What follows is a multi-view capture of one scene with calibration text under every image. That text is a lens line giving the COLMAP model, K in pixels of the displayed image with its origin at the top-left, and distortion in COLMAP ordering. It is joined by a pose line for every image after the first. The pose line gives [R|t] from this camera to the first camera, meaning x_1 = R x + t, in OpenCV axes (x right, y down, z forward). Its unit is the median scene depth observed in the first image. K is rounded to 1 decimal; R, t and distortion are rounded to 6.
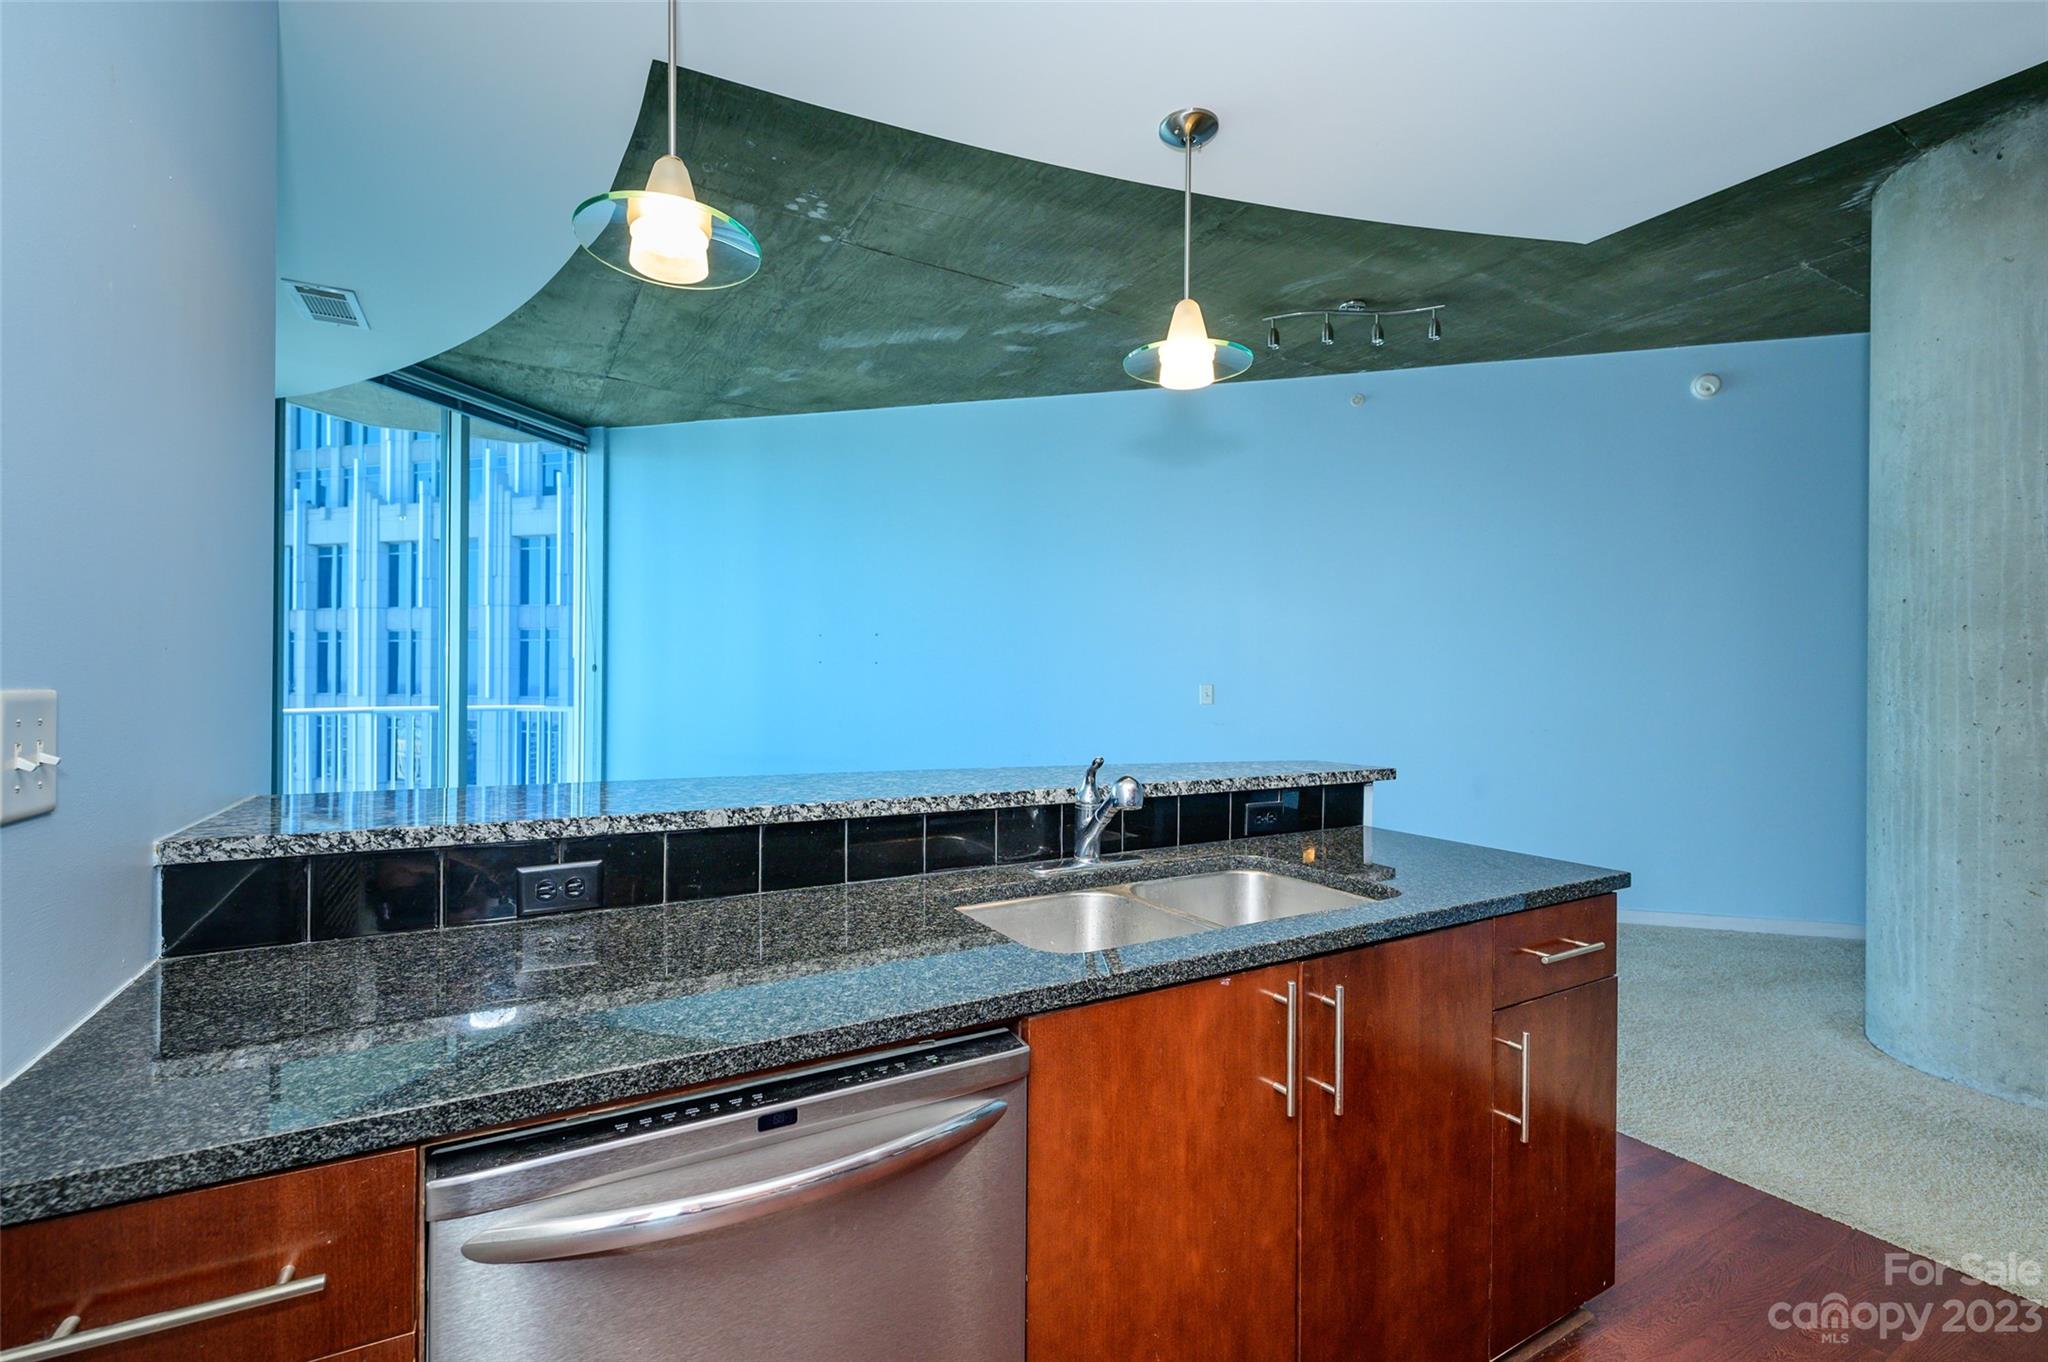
lens RADIAL K [[898.2, 0, 1024.8], [0, 898.2, 674.2], [0, 0, 1]] dist [-0.001655, 0.000430]
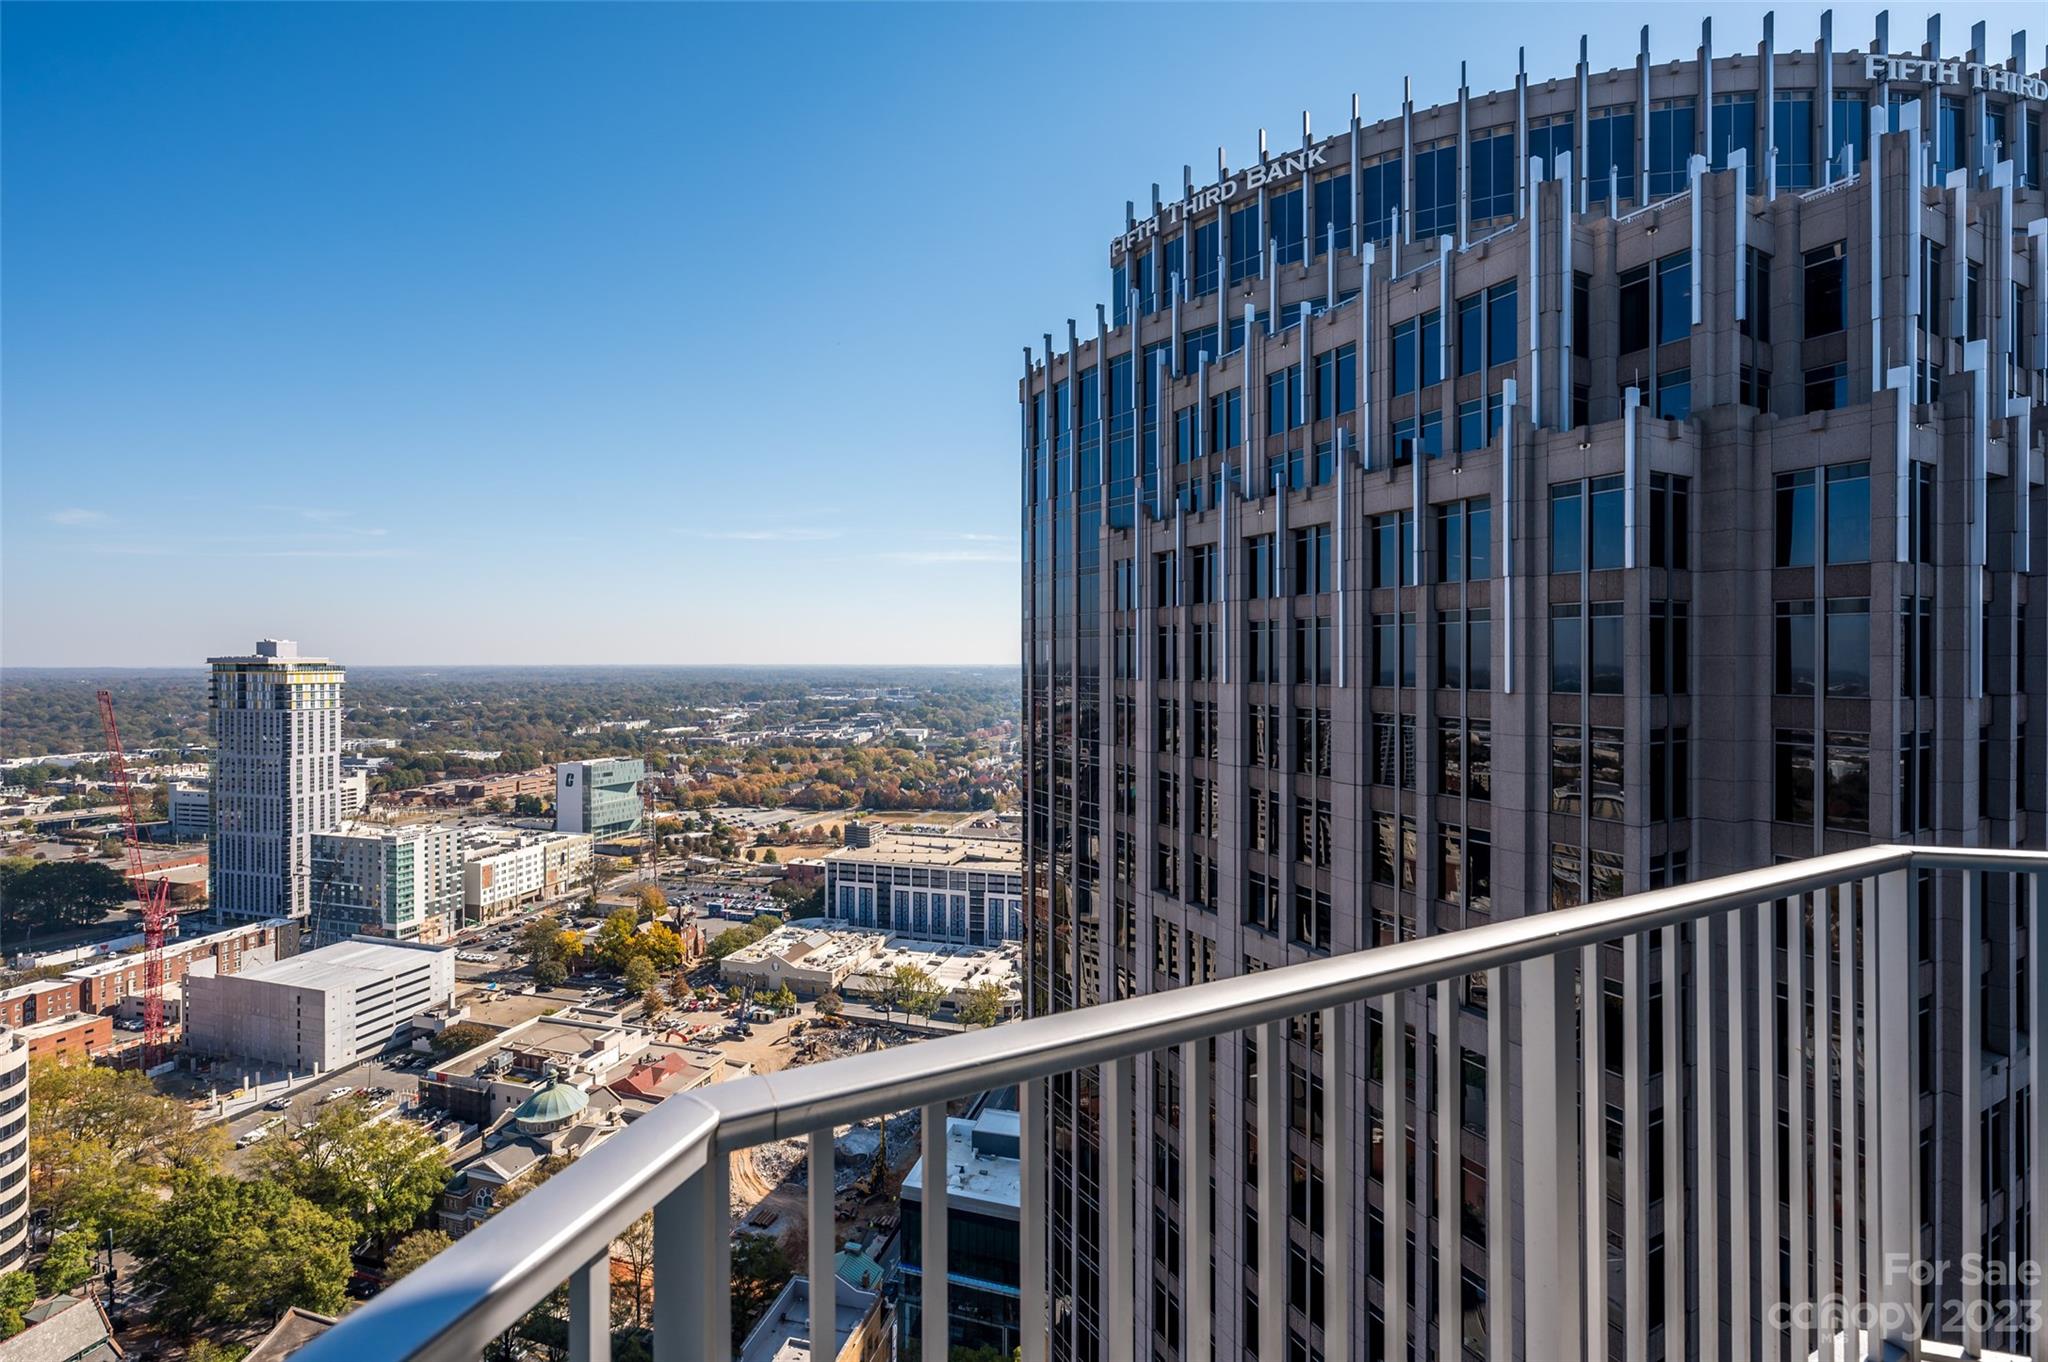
lens RADIAL K [[909.0, 0, 1026.3], [0, 909.0, 661.1], [0, 0, 1]] dist [-0.000088, 0.000466]
pose [[0.679042, -0.005901, -0.734075, -0.896253], [0.007650, 0.999970, -0.000961, -0.027408], [0.734059, -0.004963, 0.679067, 0.729781]]
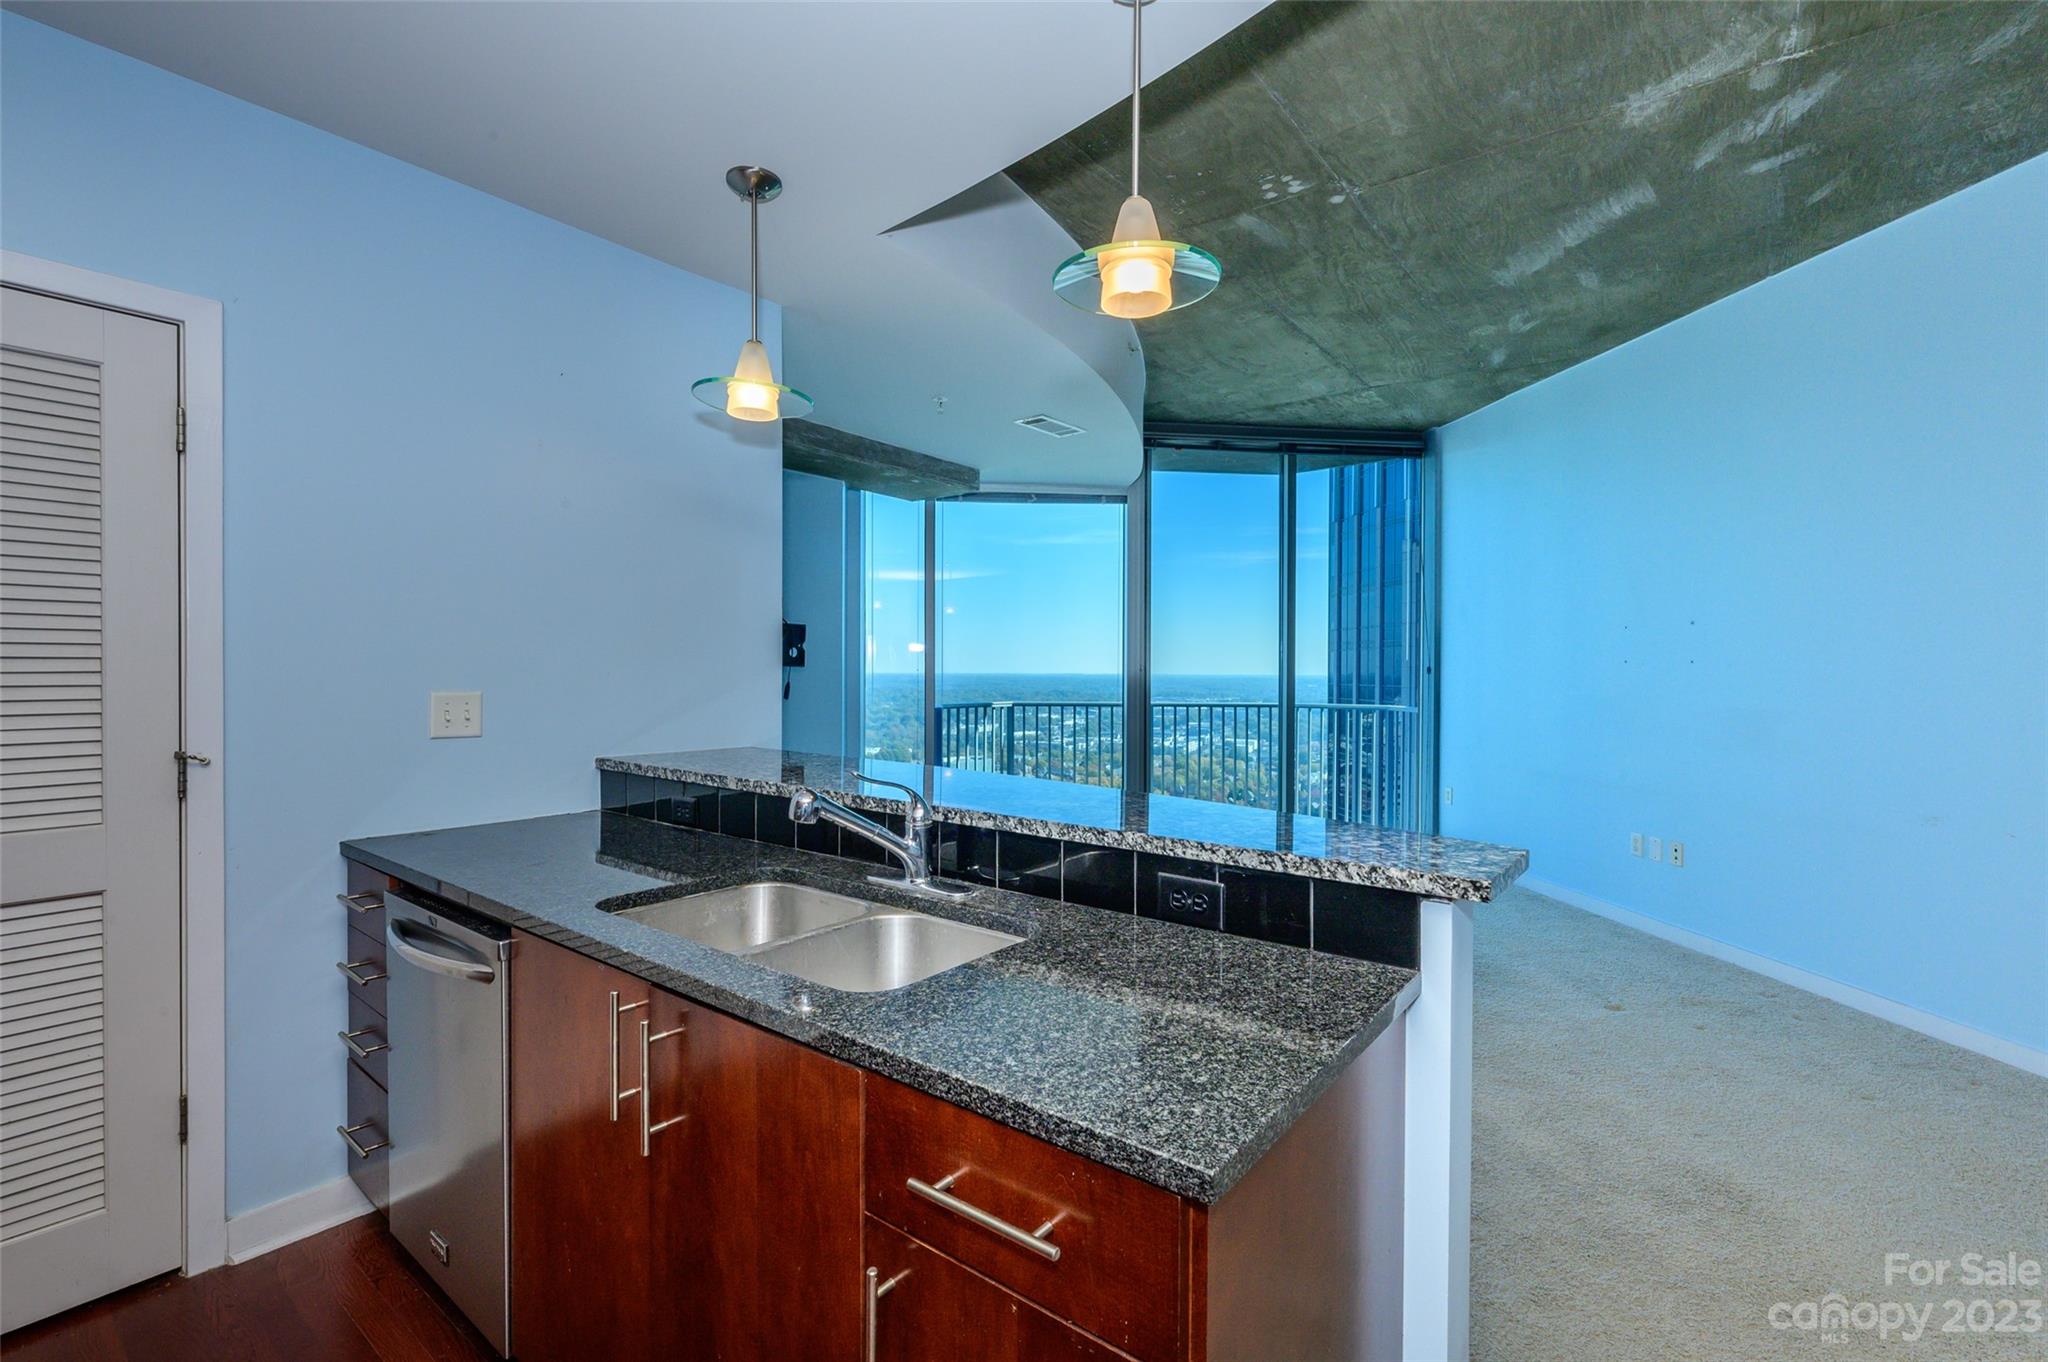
lens RADIAL K [[901.6, 0, 1030.2], [0, 901.6, 677.5], [0, 0, 1]] dist [-0.000446, 0.000660]
pose [[0.378795, 0.003298, -0.925475, 0.370379], [0.002233, 0.999987, 0.004477, -0.005755], [0.925478, -0.003763, 0.378782, 0.271028]]
